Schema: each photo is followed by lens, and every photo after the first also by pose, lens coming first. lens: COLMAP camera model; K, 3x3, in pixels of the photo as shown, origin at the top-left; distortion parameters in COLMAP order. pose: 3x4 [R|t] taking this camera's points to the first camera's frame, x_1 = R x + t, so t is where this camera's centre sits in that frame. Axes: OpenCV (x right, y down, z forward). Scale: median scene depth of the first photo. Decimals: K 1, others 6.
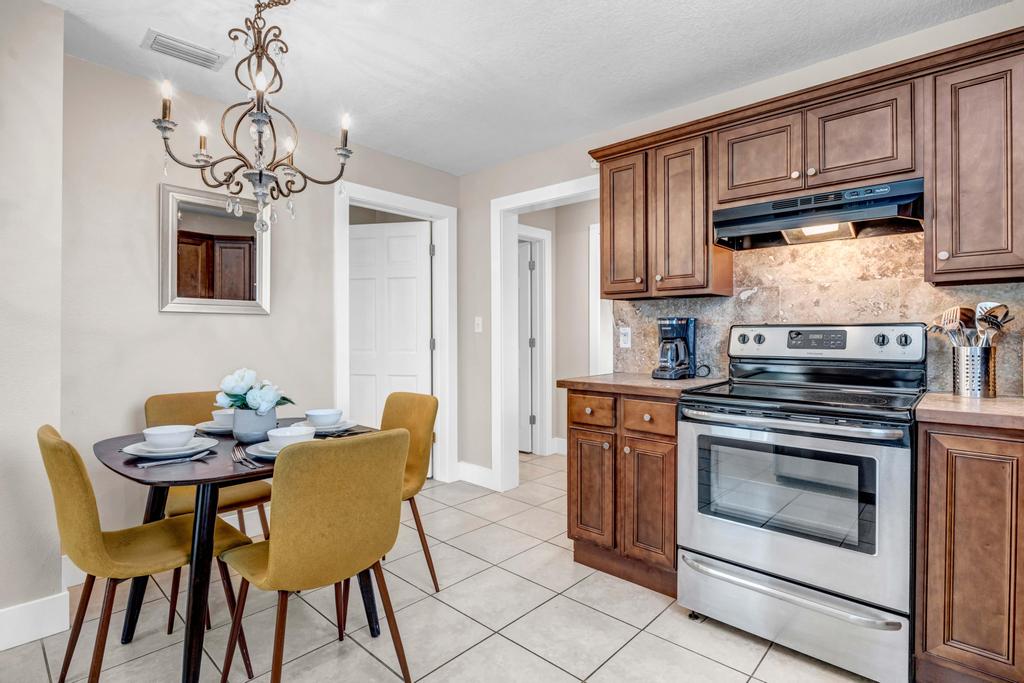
lens RADIAL K [[494.2, 0, 506.0], [0, 494.2, 337.7], [0, 0, 1]] dist [0.002418, -0.000458]
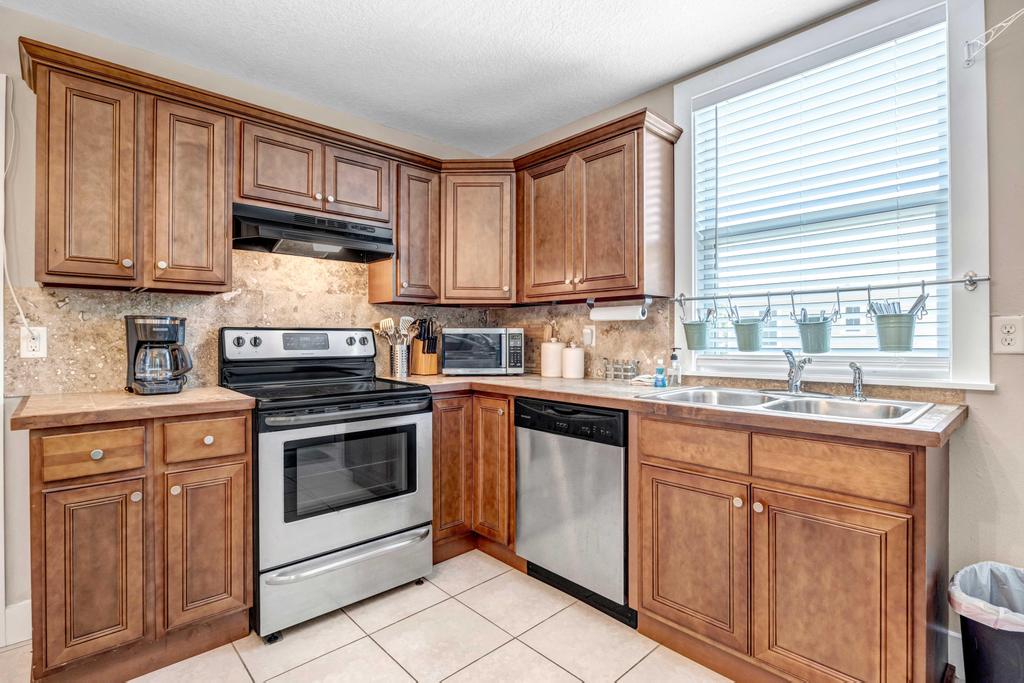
lens RADIAL K [[494.2, 0, 505.4], [0, 494.2, 337.0], [0, 0, 1]] dist [0.002418, -0.000458]
pose [[0.101259, -0.001547, 0.994859, -0.463787], [0.007152, 0.999974, 0.000827, -0.004513], [-0.994834, 0.007031, 0.101267, 0.425612]]
